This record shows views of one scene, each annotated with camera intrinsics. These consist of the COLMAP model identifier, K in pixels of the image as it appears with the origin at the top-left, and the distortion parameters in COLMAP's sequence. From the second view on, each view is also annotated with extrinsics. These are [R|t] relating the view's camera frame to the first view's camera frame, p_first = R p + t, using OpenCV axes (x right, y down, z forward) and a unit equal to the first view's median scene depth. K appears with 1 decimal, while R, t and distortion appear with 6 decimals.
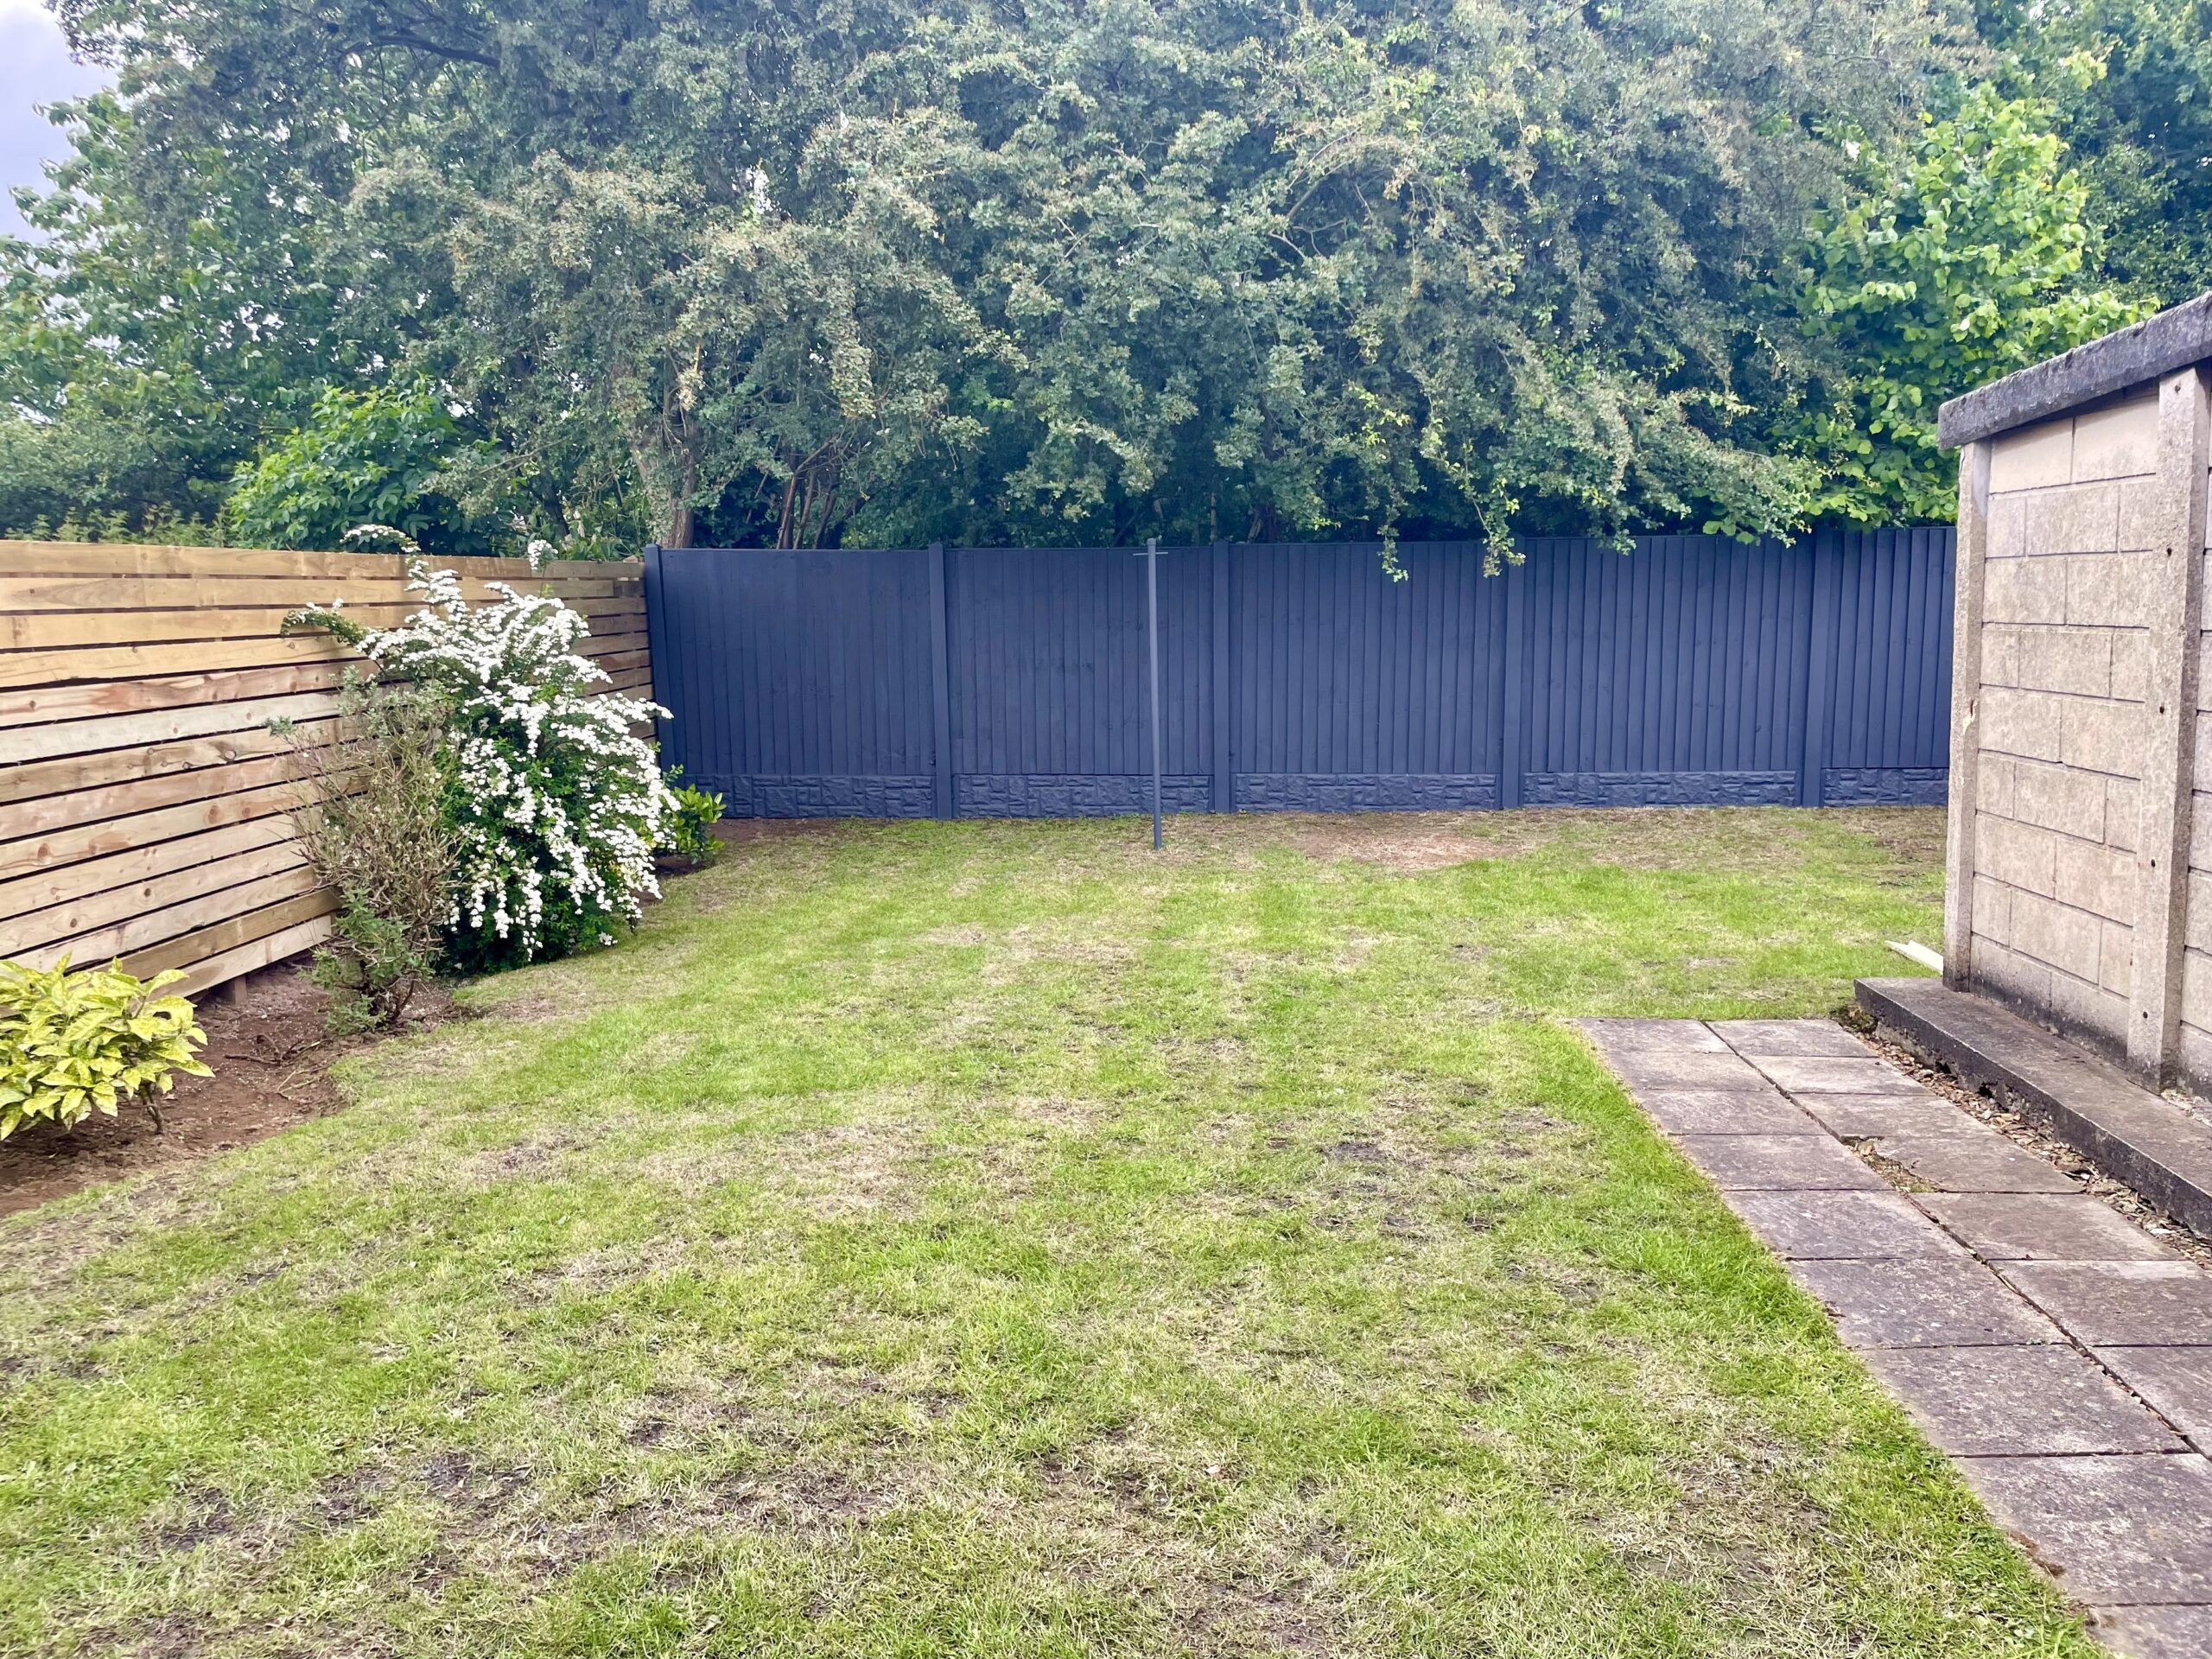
lens RADIAL K [[1655.6, 0, 1106.0], [0, 1655.6, 829.5], [0, 0, 1]] dist [0.034531, -0.000548]
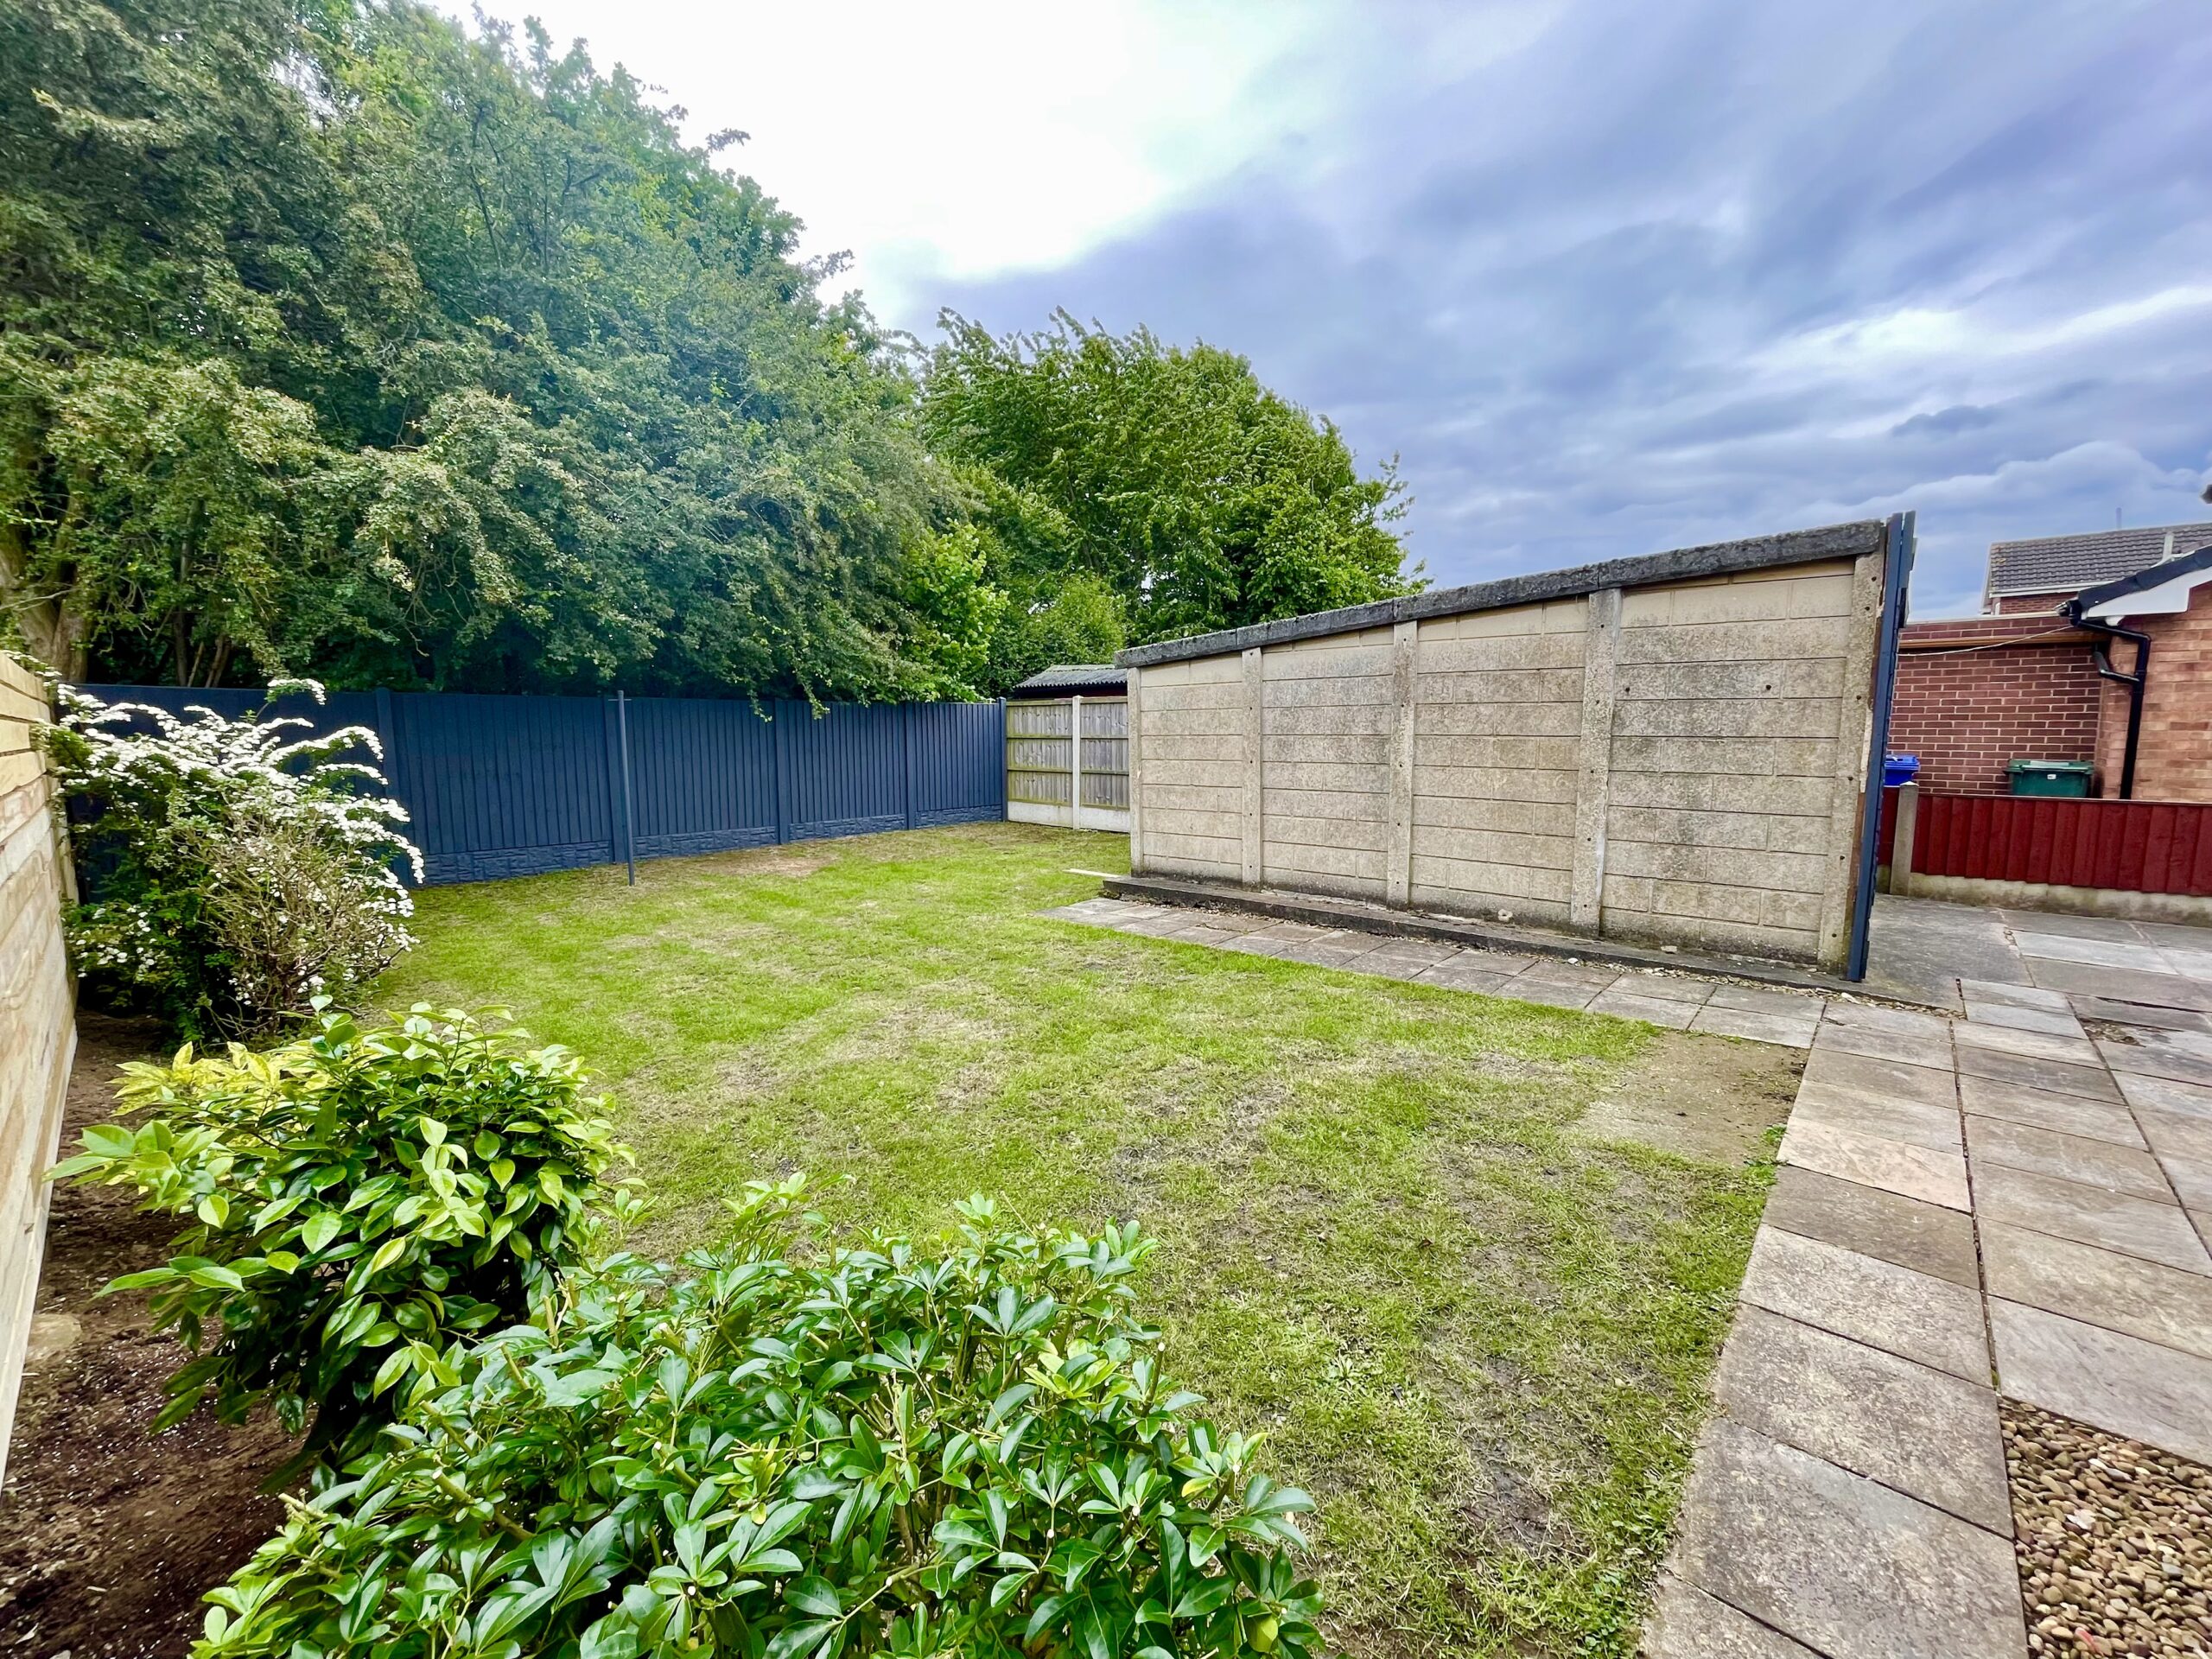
lens RADIAL K [[892.0, 0, 1106.0], [0, 892.0, 829.5], [0, 0, 1]] dist [0.003330, 0.000259]
pose [[0.627190, -0.081991, 0.774539, -0.660924], [0.115136, 0.993278, 0.011914, 0.001970], [-0.770309, 0.081705, 0.632414, 0.203312]]
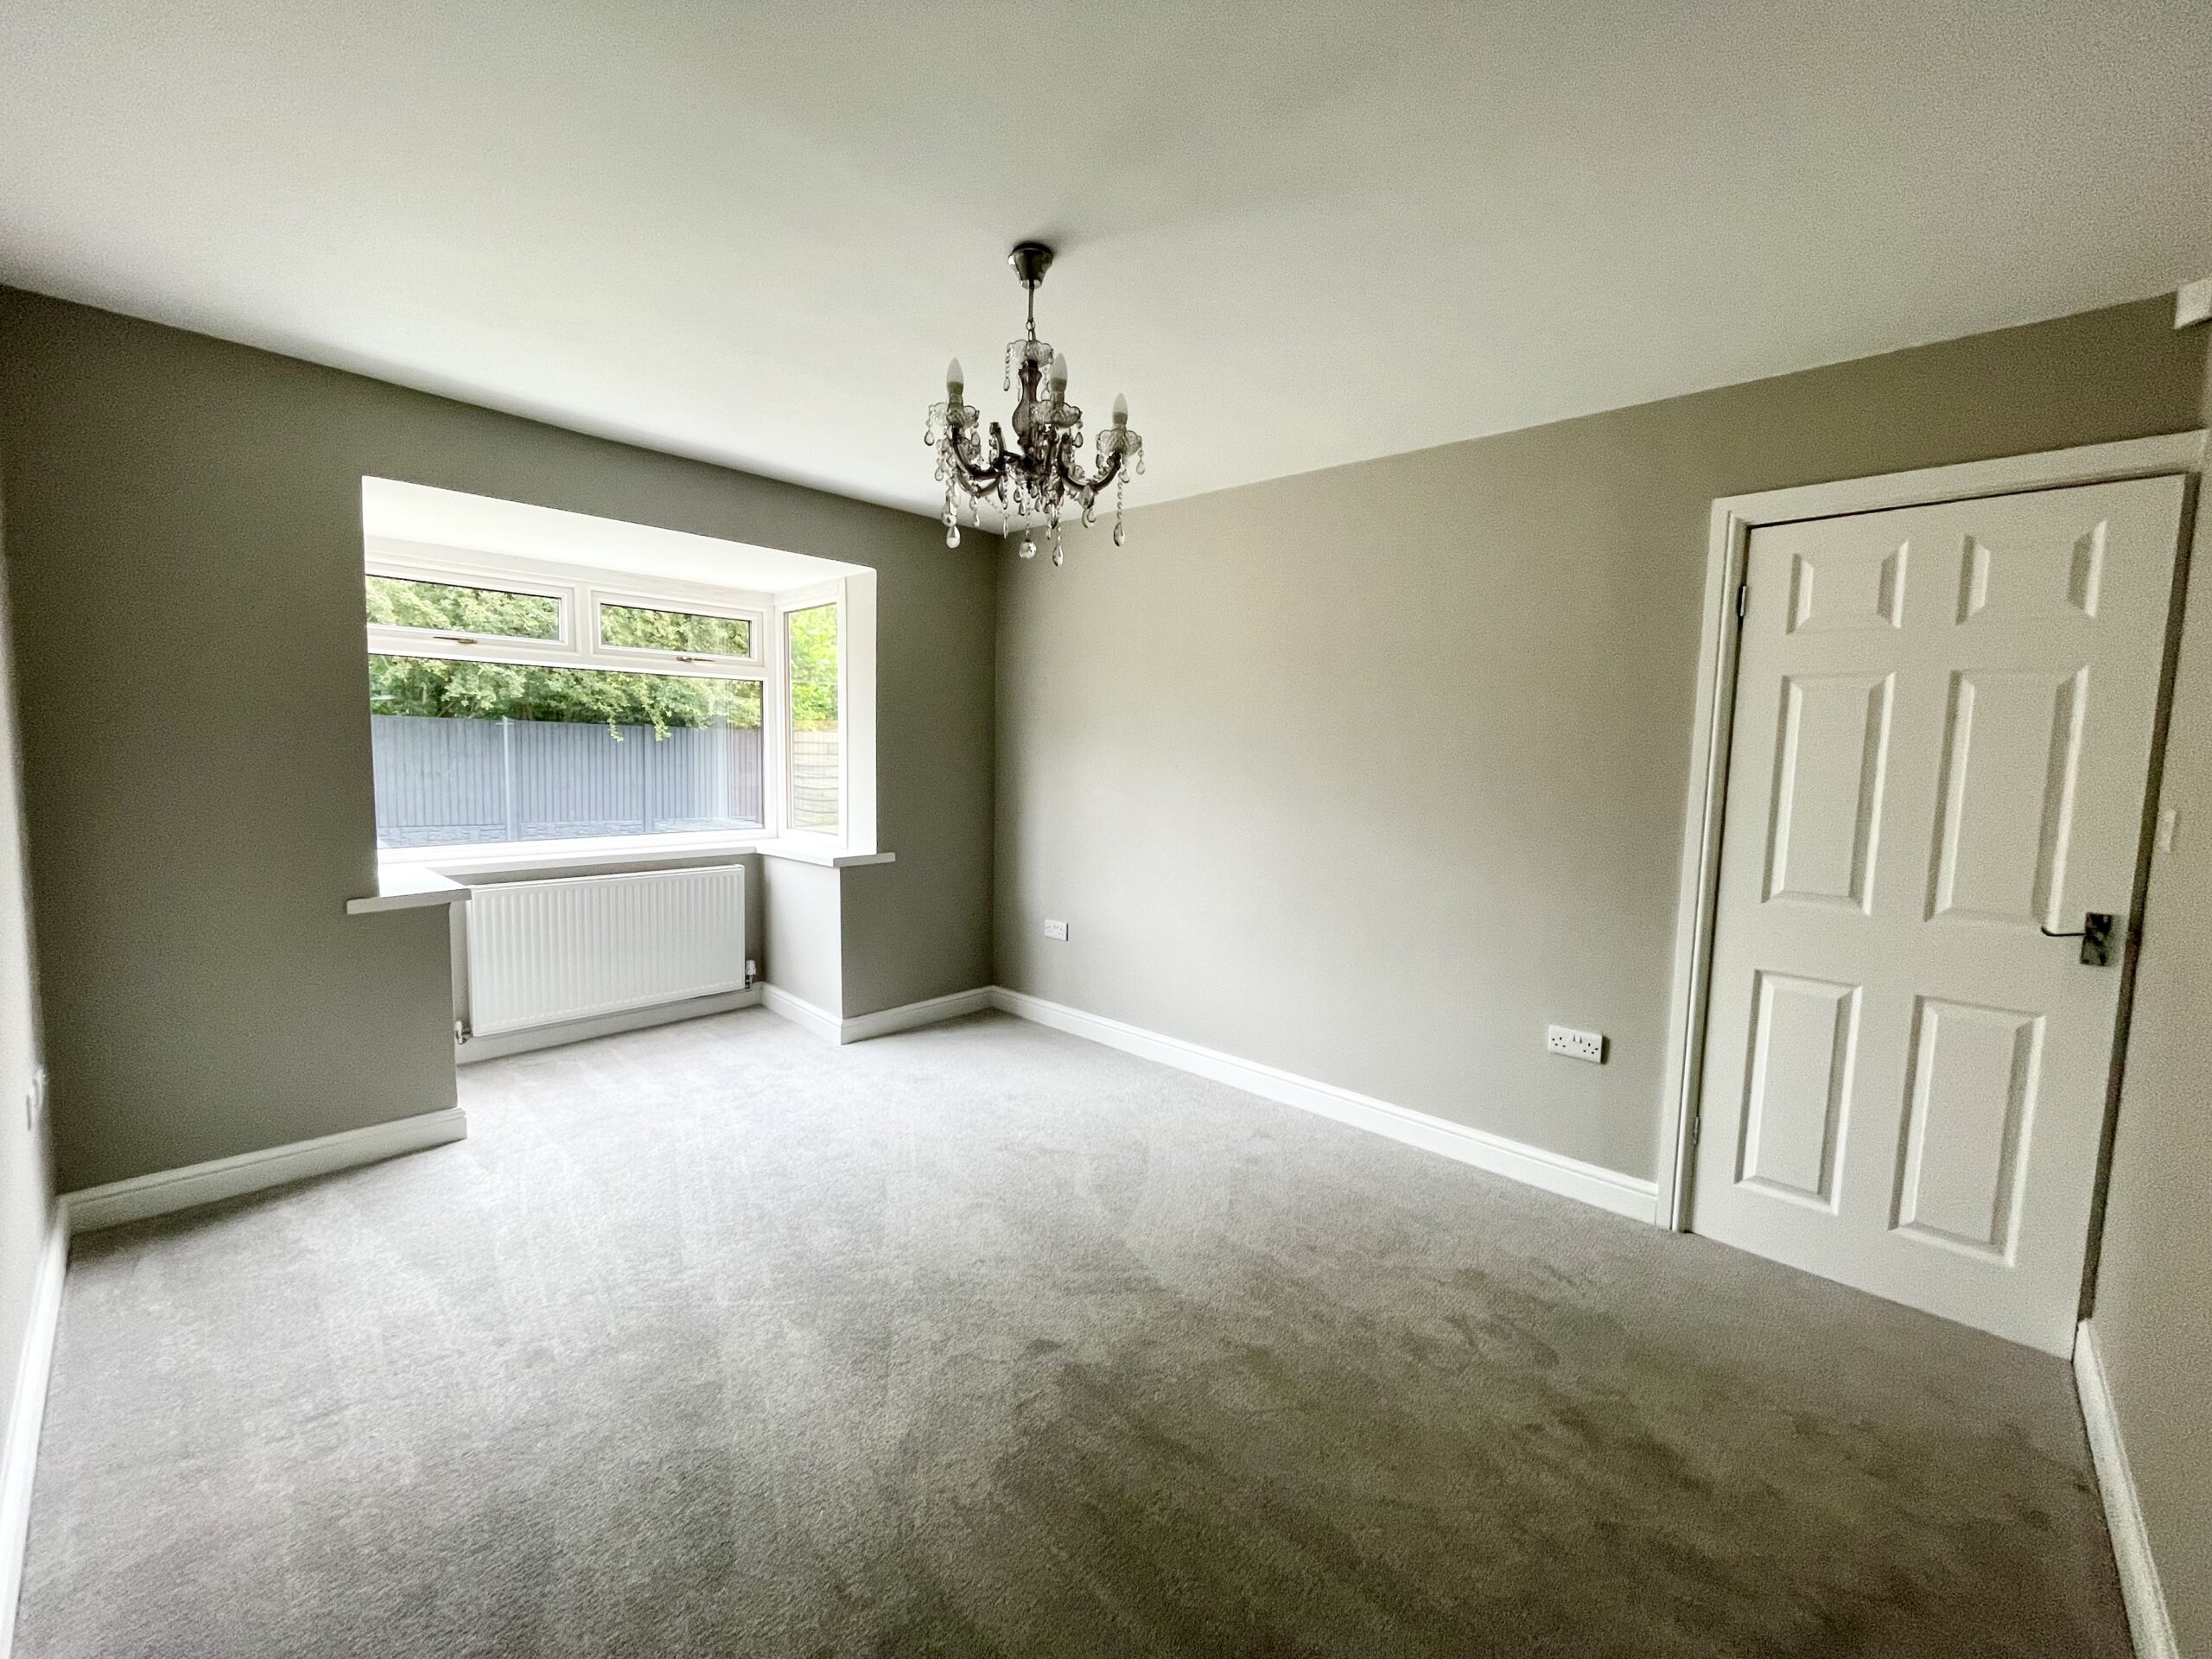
lens RADIAL K [[892.0, 0, 1106.0], [0, 892.0, 829.5], [0, 0, 1]] dist [0.003330, 0.000259]
pose [[0.639814, -0.031132, 0.767899, -0.731284], [0.075765, 0.996867, -0.022713, 0.128880], [-0.764786, 0.072712, 0.640168, -0.764440]]
